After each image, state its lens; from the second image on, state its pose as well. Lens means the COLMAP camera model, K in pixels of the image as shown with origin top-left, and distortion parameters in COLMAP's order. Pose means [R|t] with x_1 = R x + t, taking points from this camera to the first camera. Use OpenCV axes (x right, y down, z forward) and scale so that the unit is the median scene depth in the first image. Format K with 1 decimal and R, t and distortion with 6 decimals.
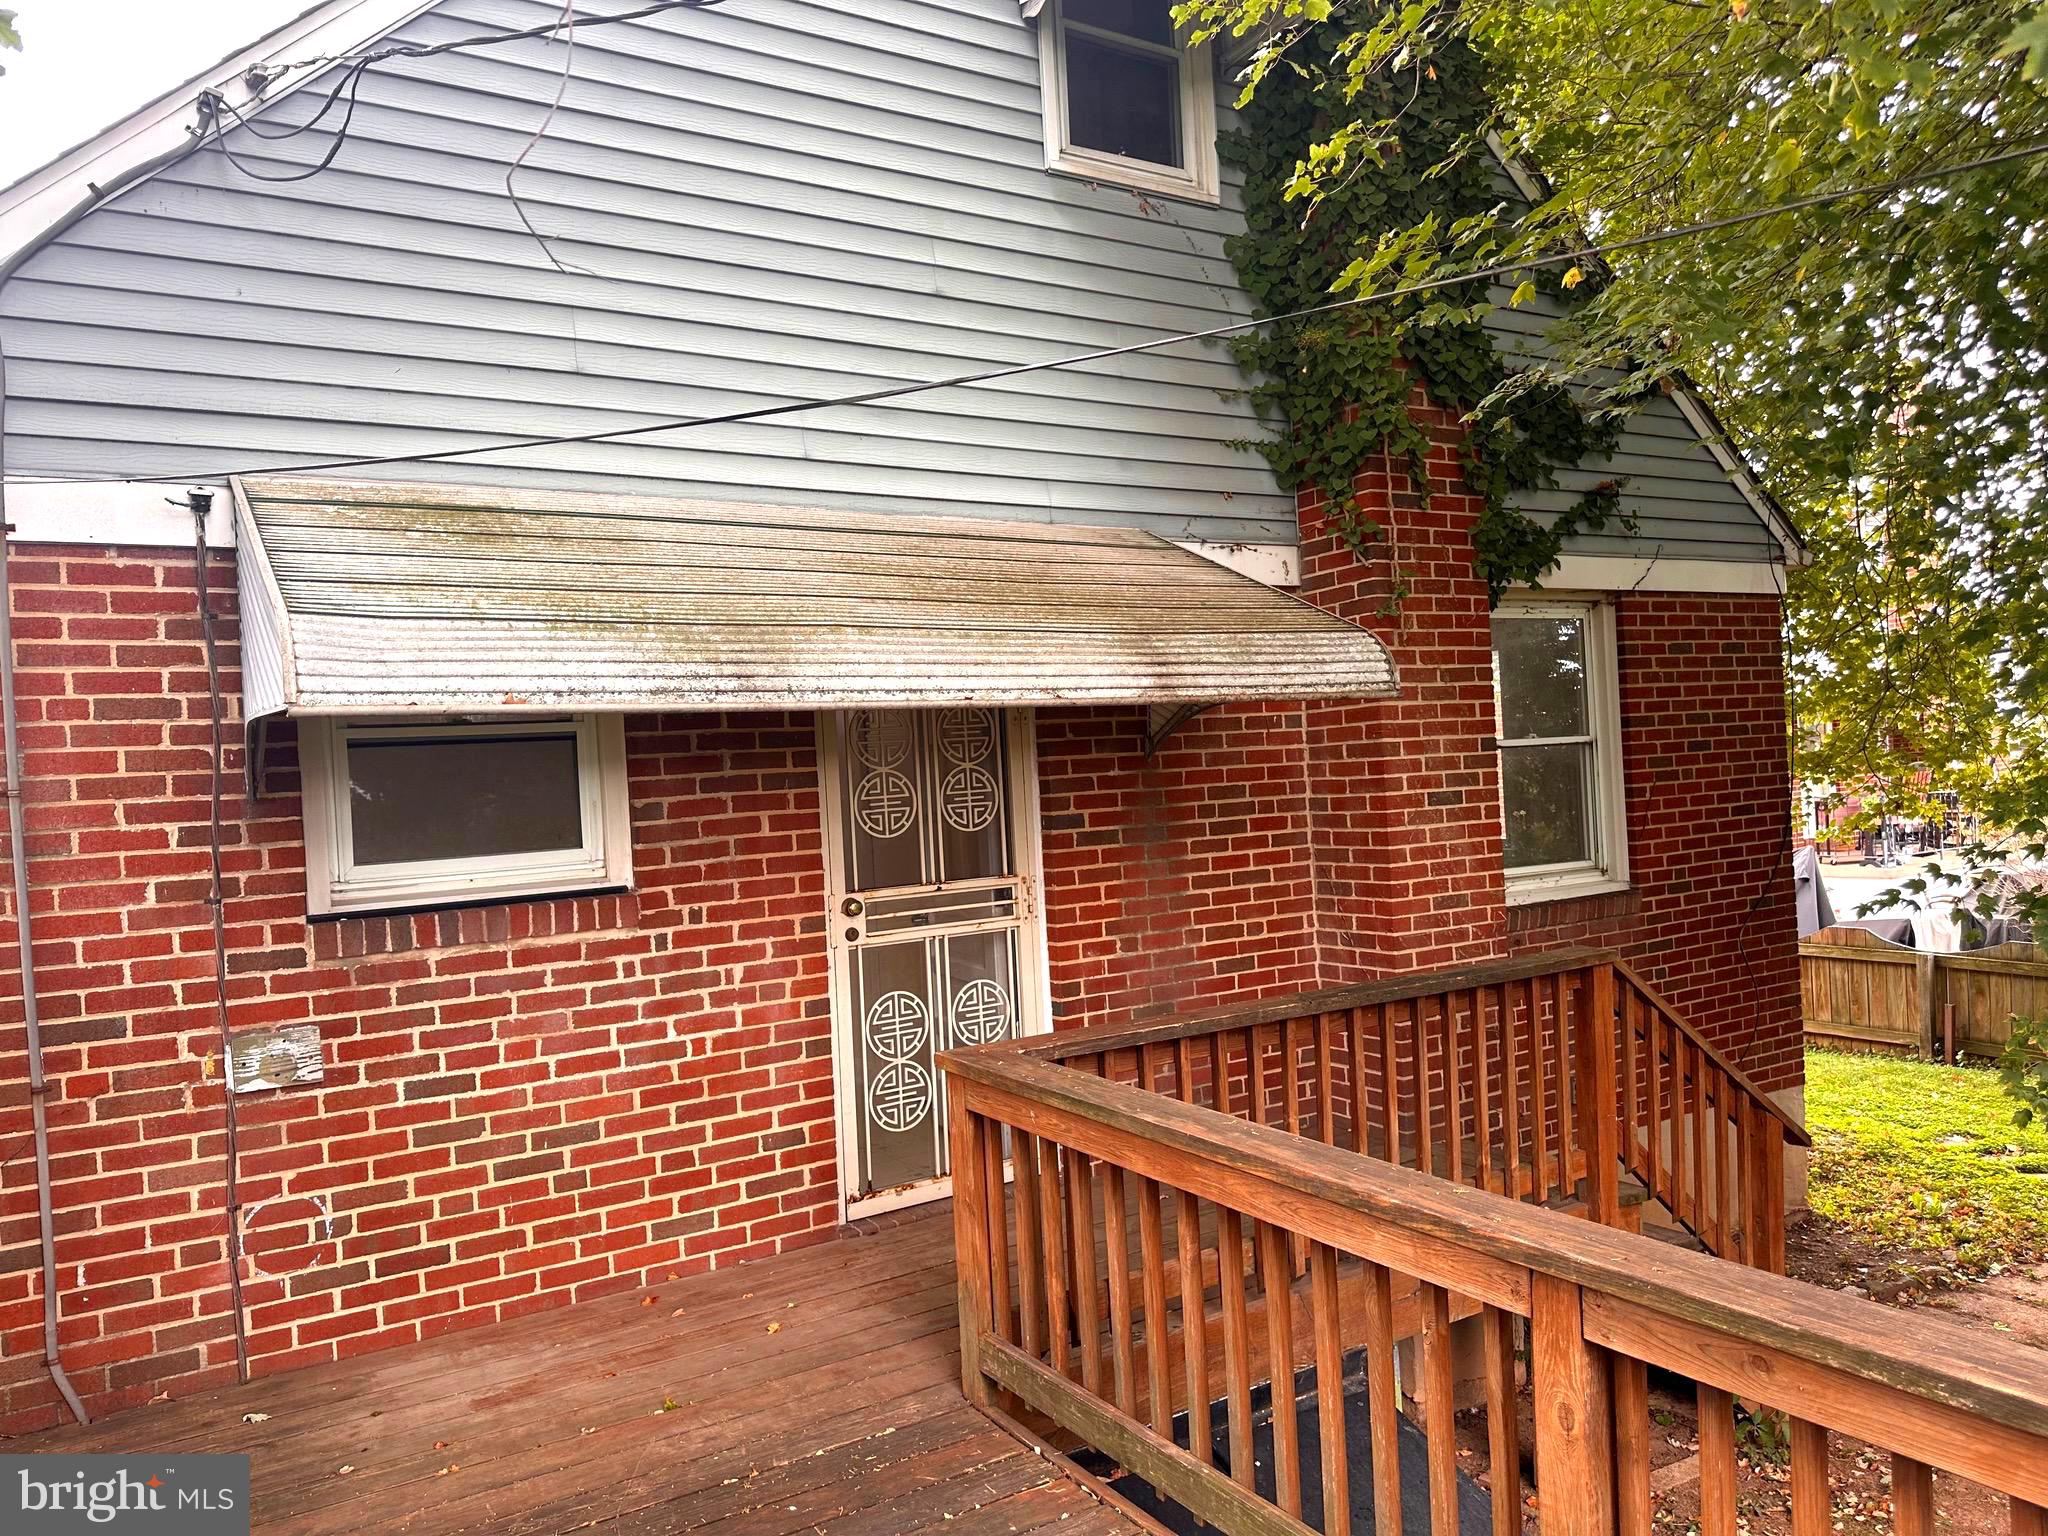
lens RADIAL K [[1432.1, 0, 1024.0], [0, 1432.1, 768.0], [0, 0, 1]] dist [0.052244, -0.063326]
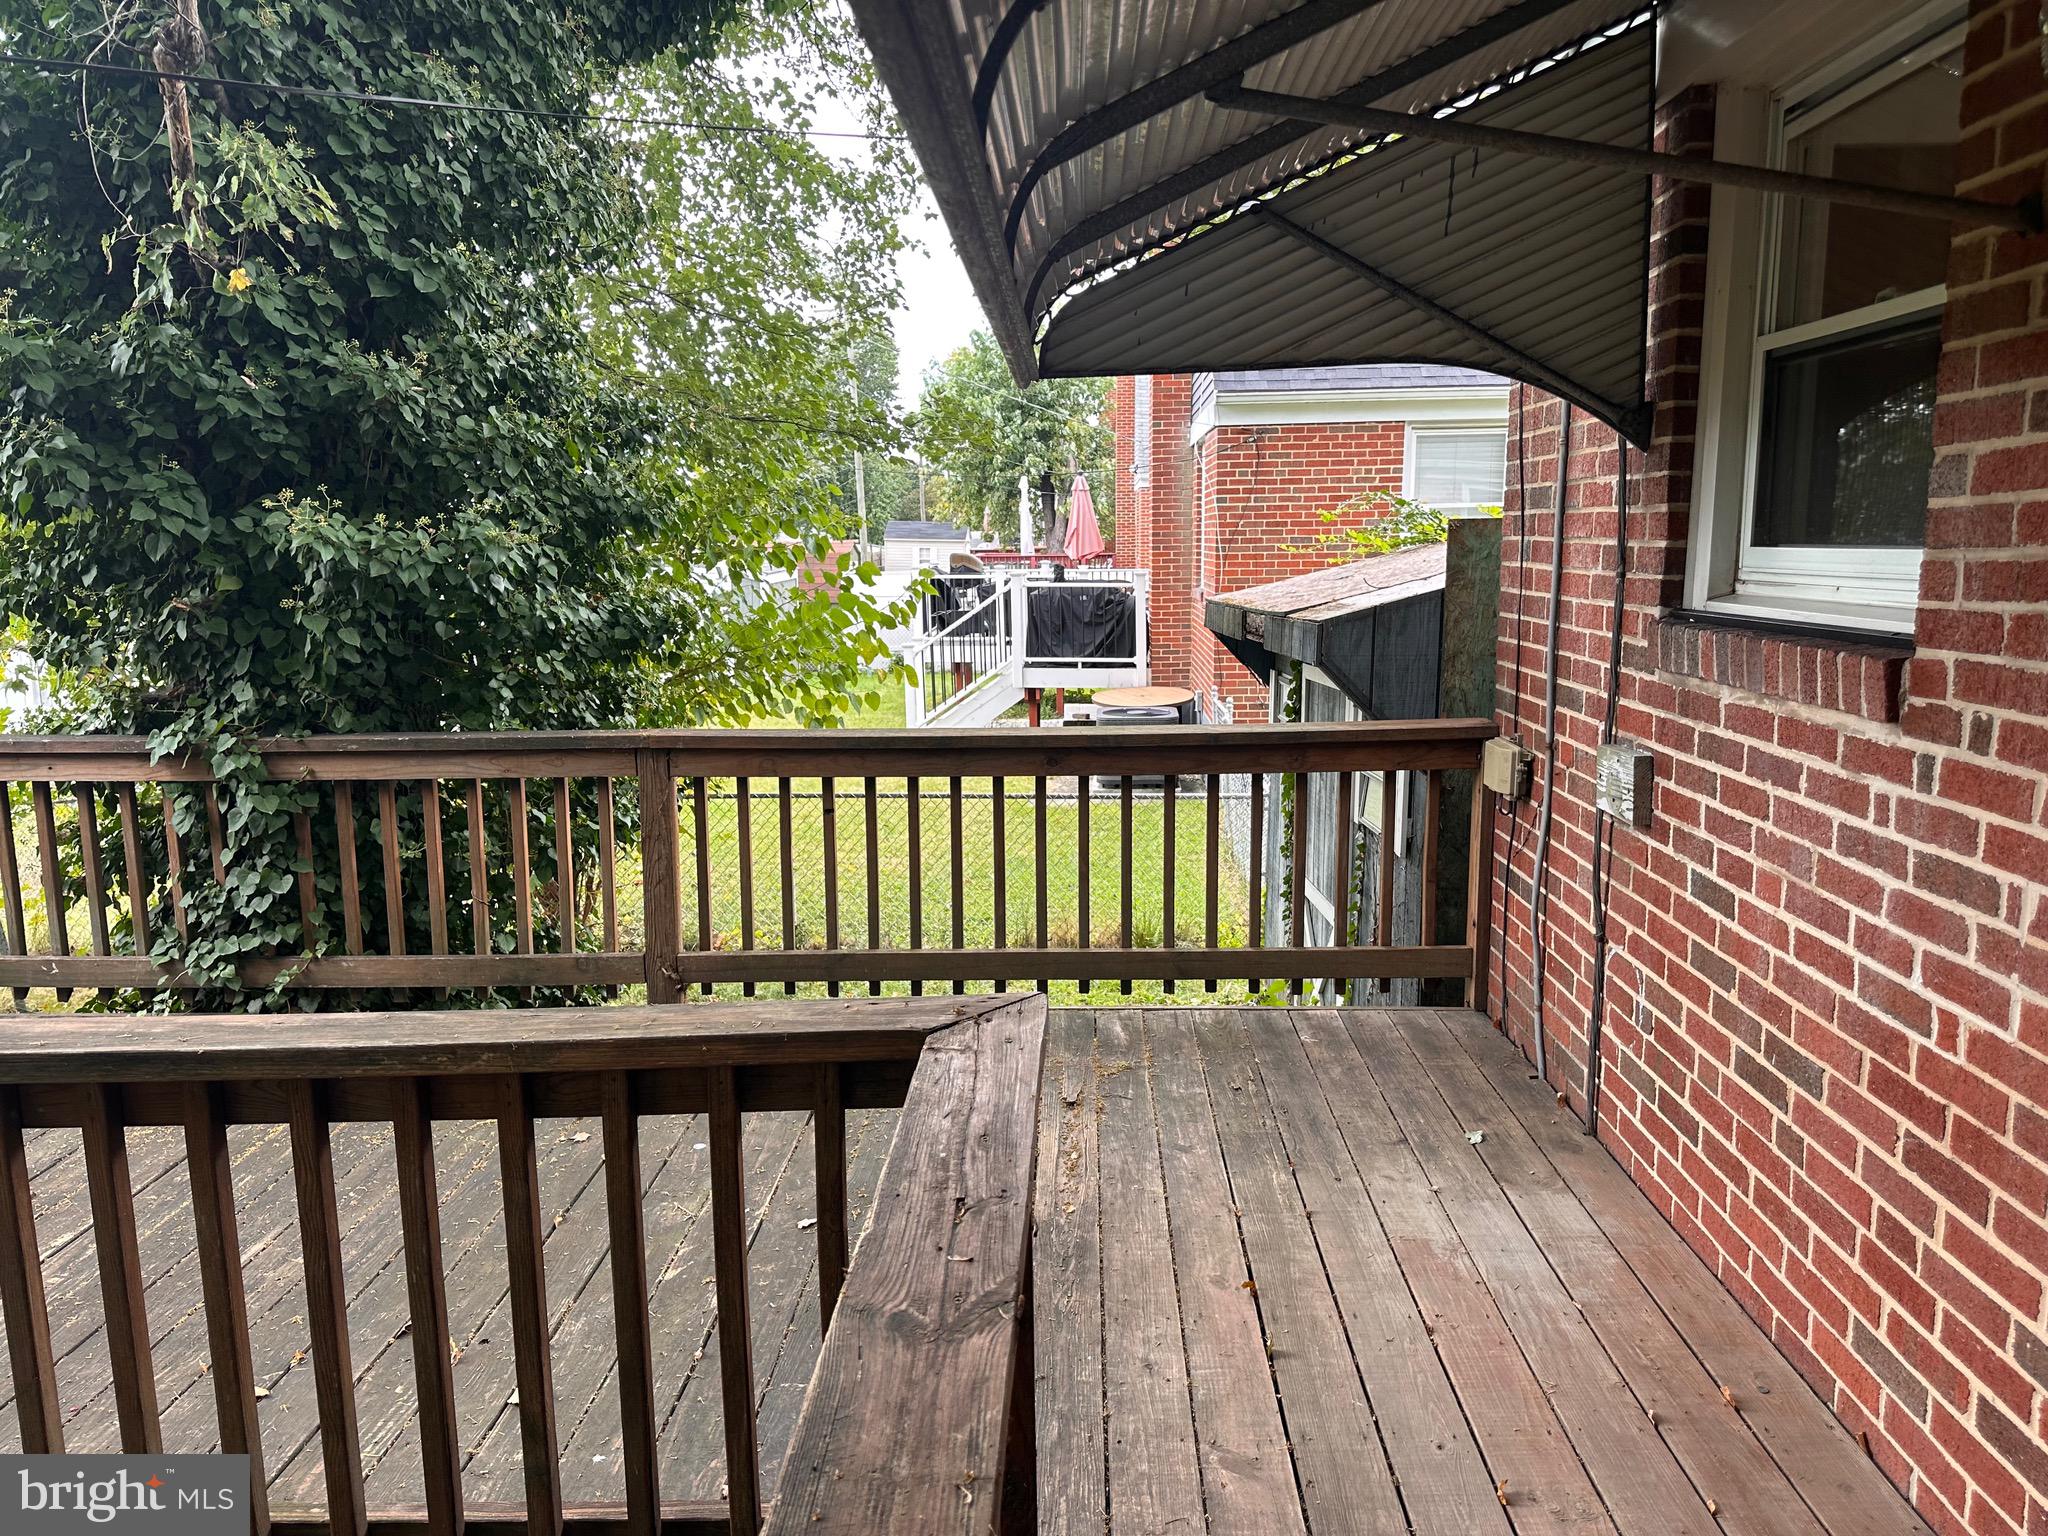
lens RADIAL K [[1432.1, 0, 1024.0], [0, 1432.1, 768.0], [0, 0, 1]] dist [0.052244, -0.063326]
pose [[-0.548738, 0.196877, -0.812481, 0.299641], [0.047270, 0.977626, 0.204969, 0.015691], [0.834657, 0.074068, -0.545767, 1.132751]]
